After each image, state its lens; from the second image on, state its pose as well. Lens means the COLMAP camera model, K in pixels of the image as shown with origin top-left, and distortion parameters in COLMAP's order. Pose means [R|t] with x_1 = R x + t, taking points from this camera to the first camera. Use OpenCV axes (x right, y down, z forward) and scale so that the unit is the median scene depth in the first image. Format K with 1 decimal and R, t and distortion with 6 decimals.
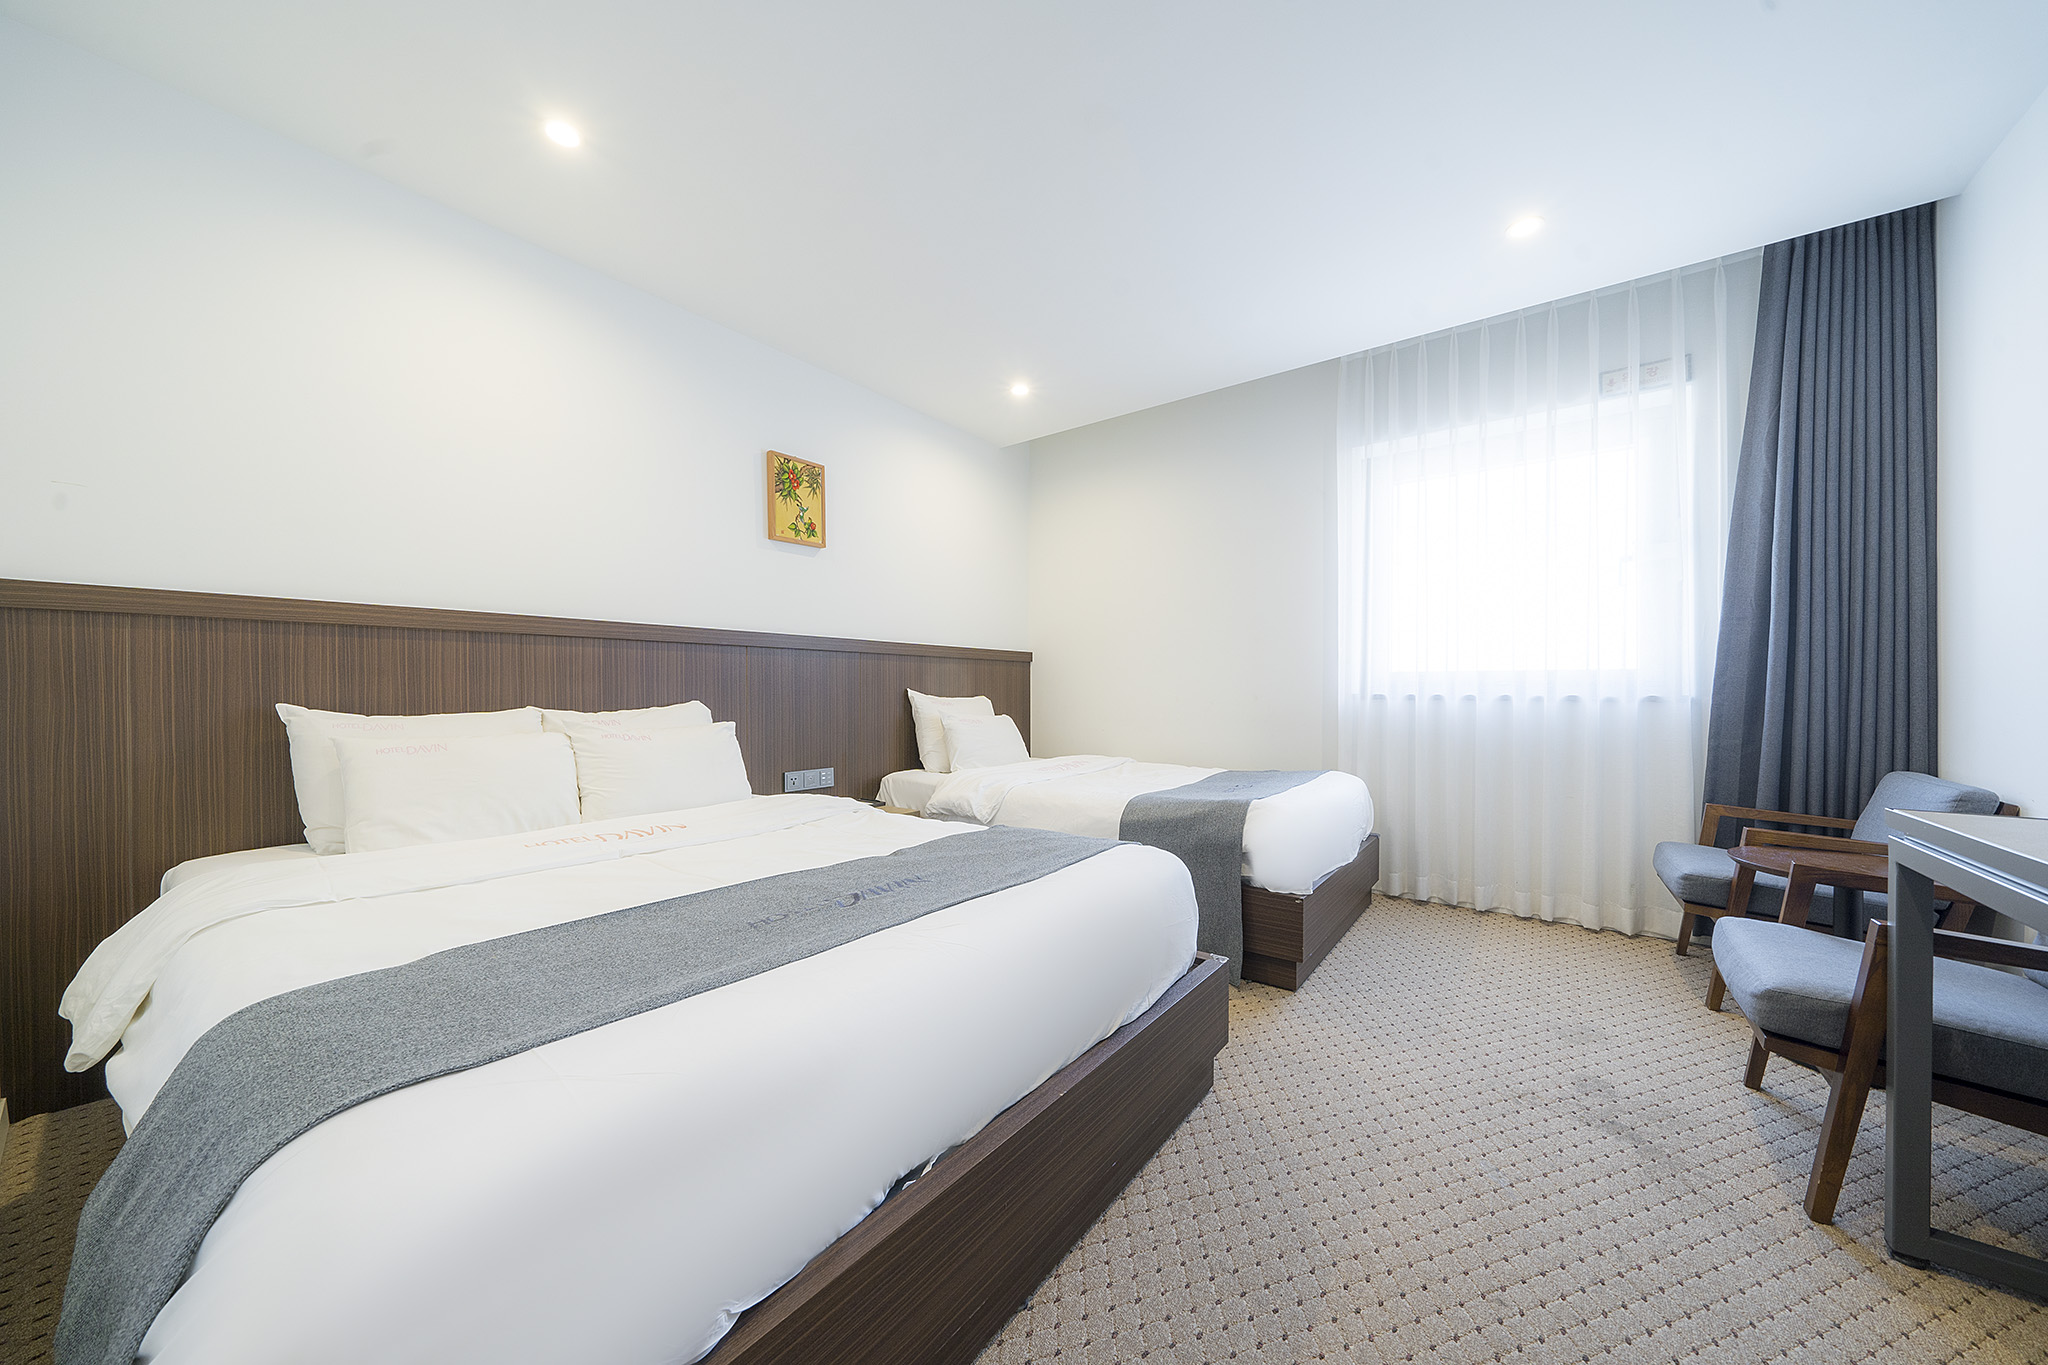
lens RADIAL K [[717.6, 0, 1024.0], [0, 717.6, 682.5], [0, 0, 1]] dist [-0.007257, -0.000018]
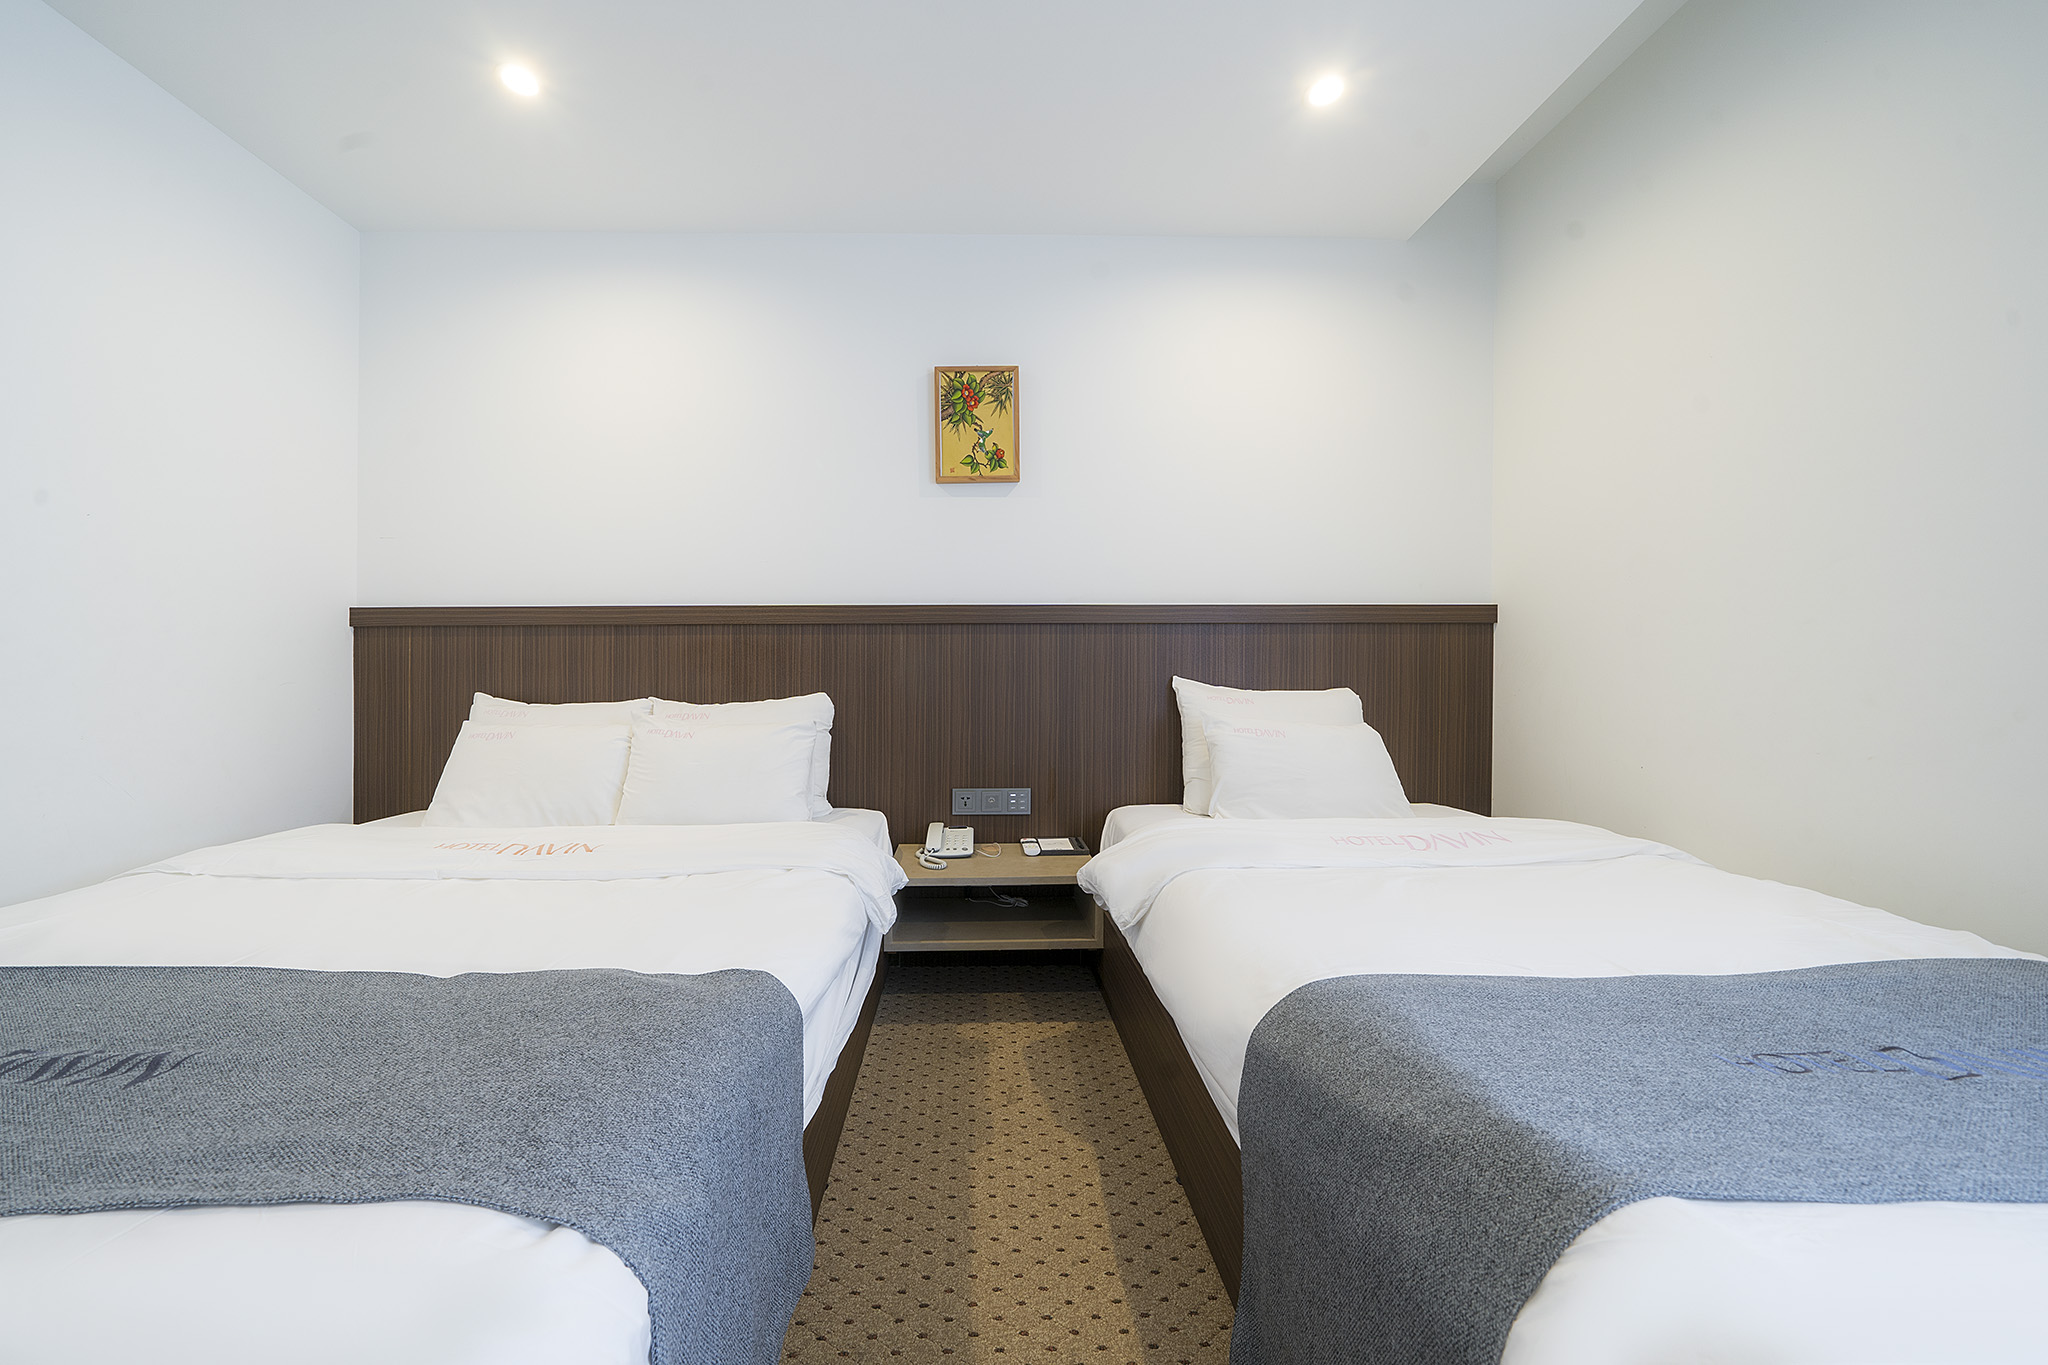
lens RADIAL K [[717.6, 0, 1024.0], [0, 717.6, 682.5], [0, 0, 1]] dist [-0.007257, -0.000018]
pose [[0.612454, 0.008215, -0.790463, 0.303569], [0.011404, 0.999750, 0.019226, 0.000043], [0.790424, -0.020789, 0.612208, 0.580649]]
